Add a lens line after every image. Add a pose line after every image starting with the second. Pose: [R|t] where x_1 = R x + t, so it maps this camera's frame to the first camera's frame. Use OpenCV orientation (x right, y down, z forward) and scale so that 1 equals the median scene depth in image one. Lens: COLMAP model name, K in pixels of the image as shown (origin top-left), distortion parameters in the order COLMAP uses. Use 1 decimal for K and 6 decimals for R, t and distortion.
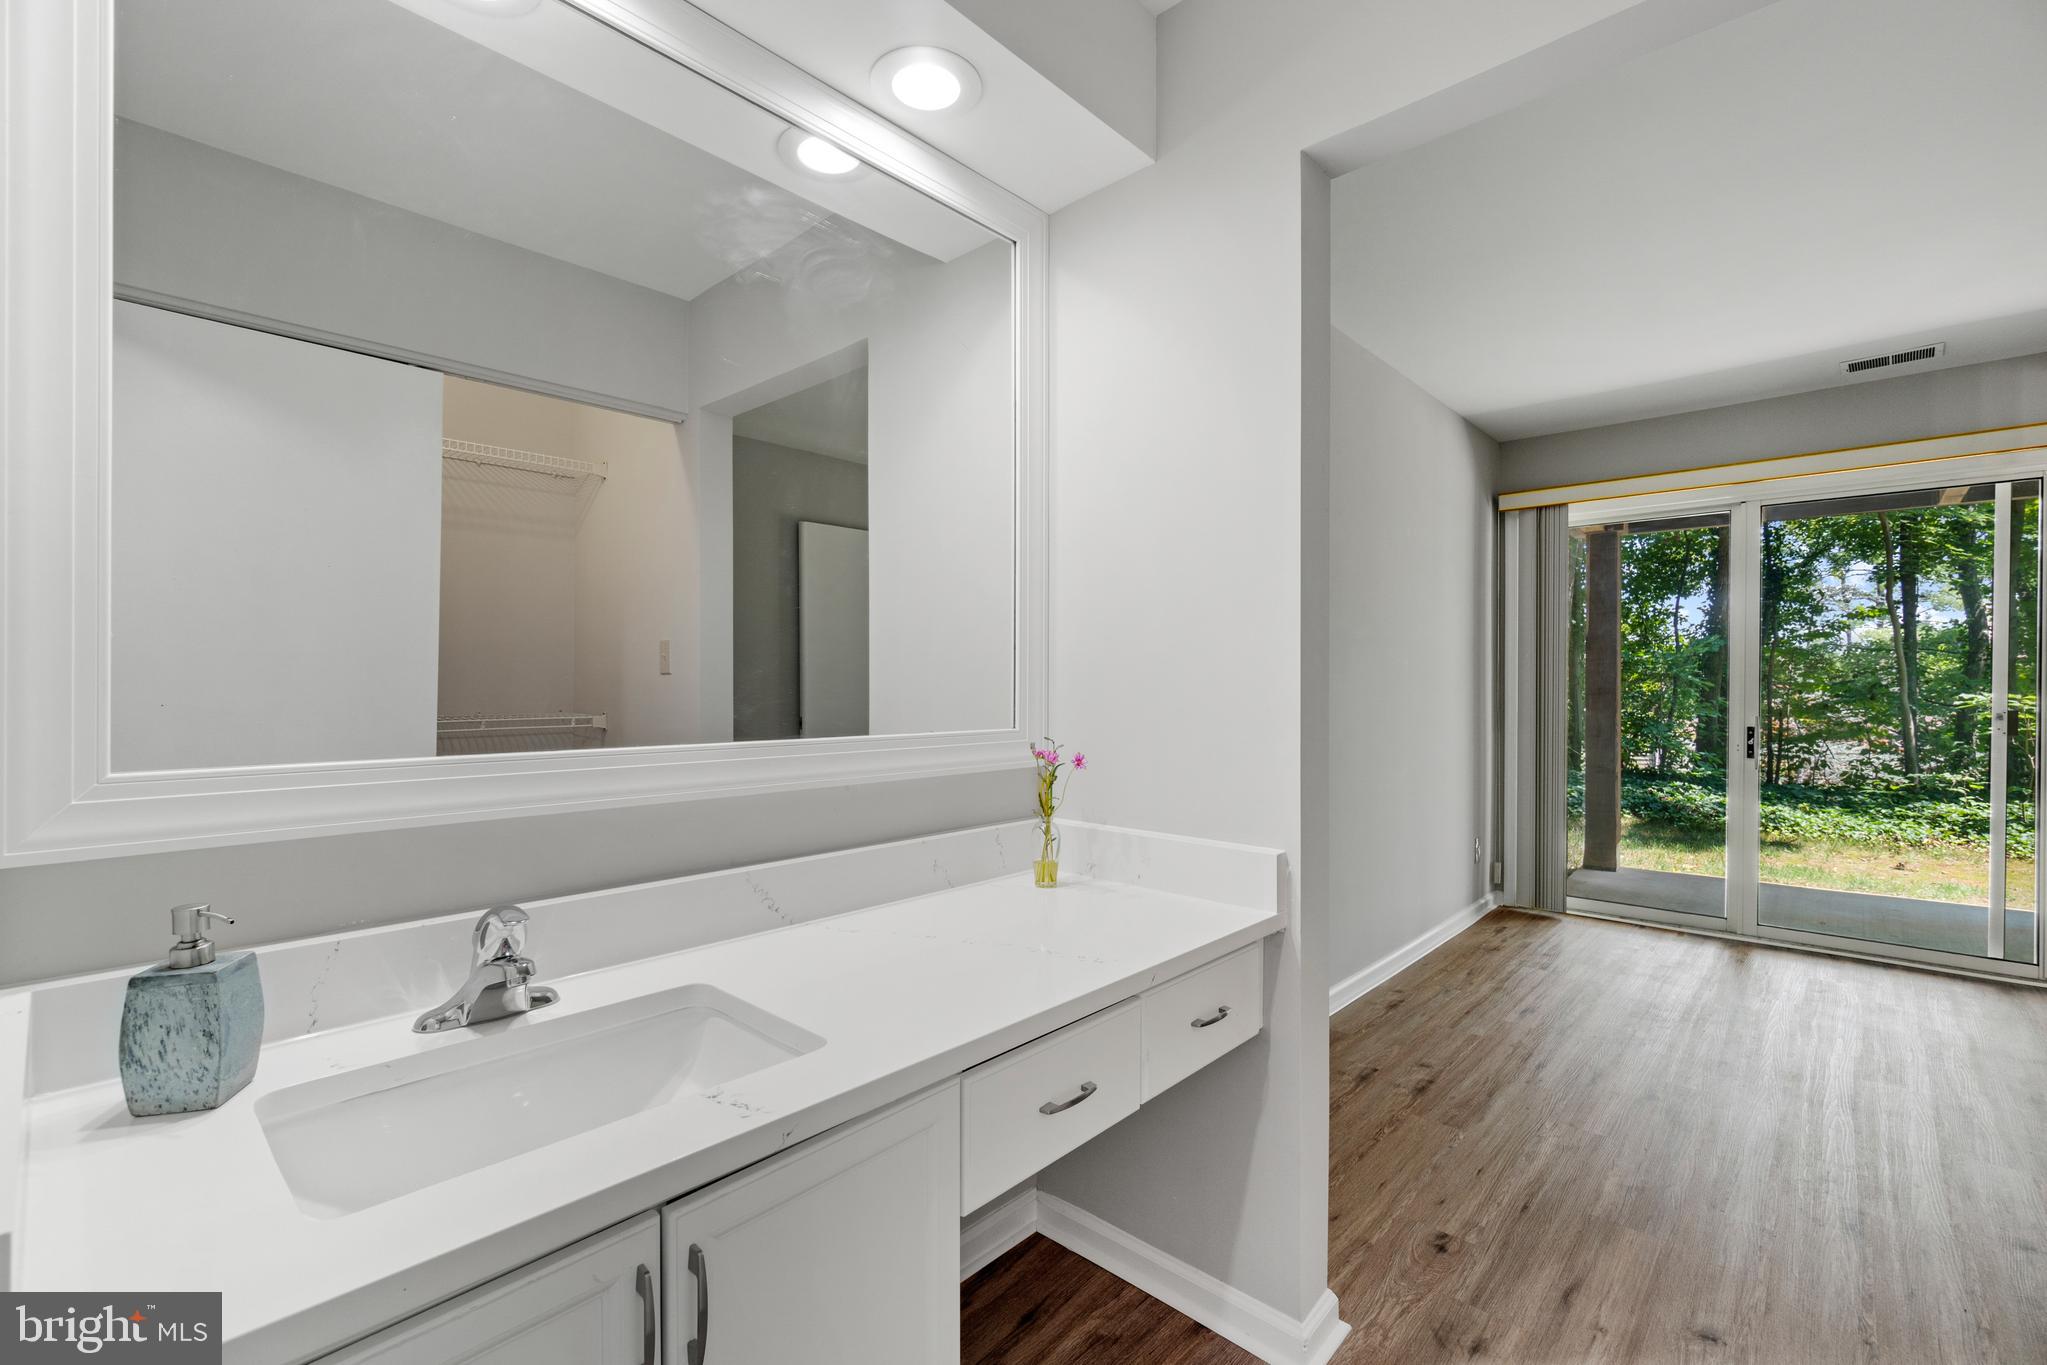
lens RADIAL K [[888.7, 0, 1011.9], [0, 888.7, 687.9], [0, 0, 1]] dist [-0.006367, 0.002354]
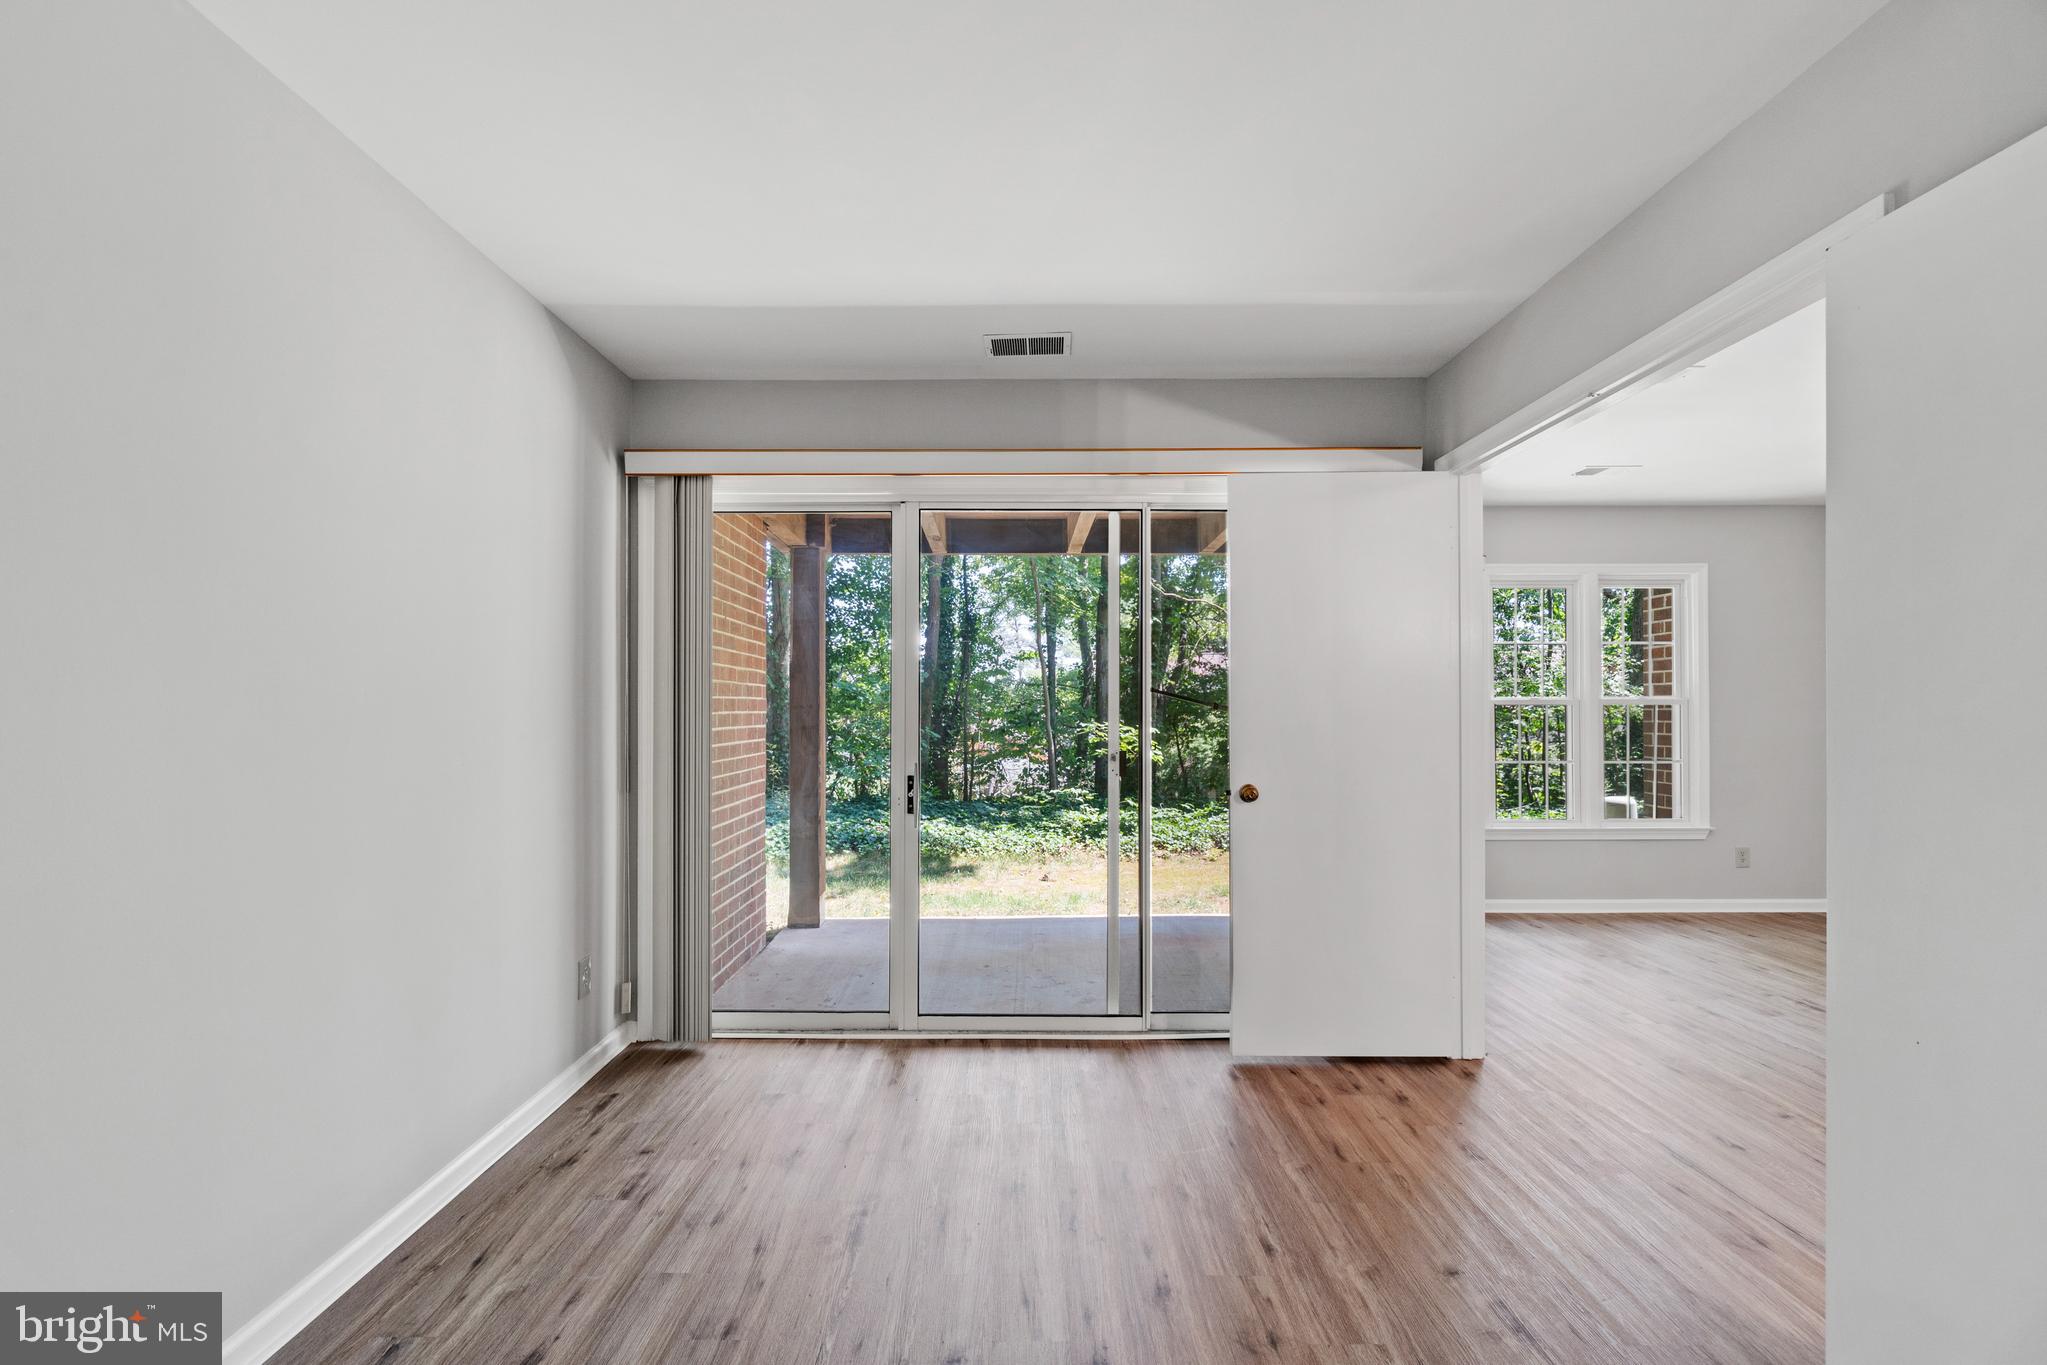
lens RADIAL K [[888.7, 0, 1007.0], [0, 888.7, 711.6], [0, 0, 1]] dist [-0.006367, 0.002354]
pose [[0.738207, -0.002289, 0.674570, 0.515382], [0.004349, 0.999990, -0.001365, -0.020869], [-0.674560, 0.003941, 0.738209, 0.494671]]
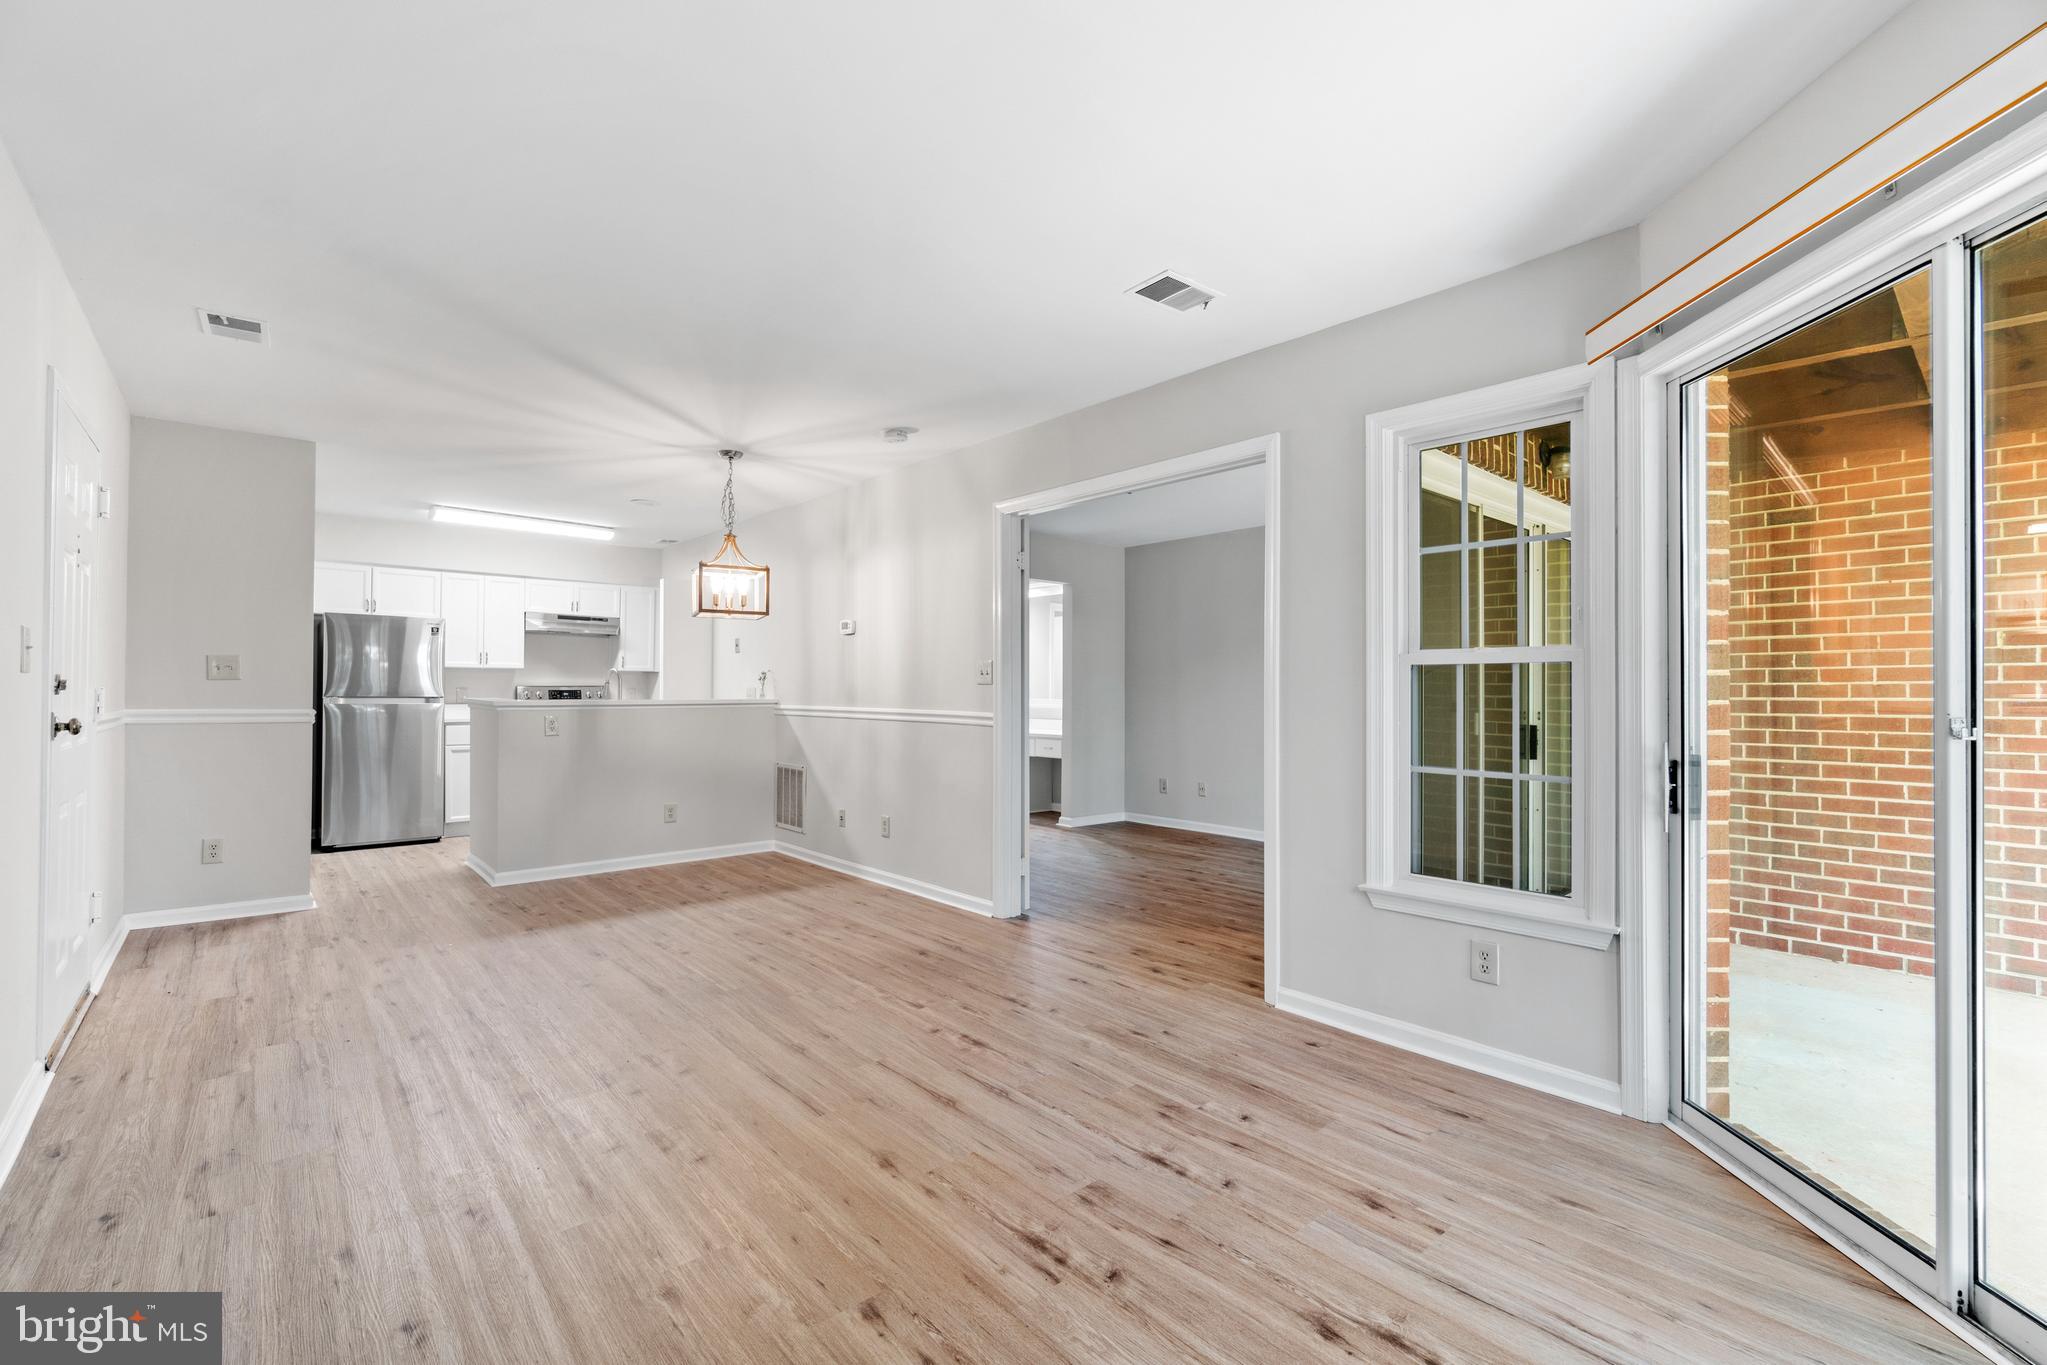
lens RADIAL K [[888.7, 0, 1001.5], [0, 888.7, 674.3], [0, 0, 1]] dist [-0.006367, 0.002354]
pose [[-0.119895, -0.019324, -0.992599, 3.007999], [-0.006016, 0.999806, -0.018737, 0.004724], [0.992768, 0.003725, -0.119988, 0.711554]]
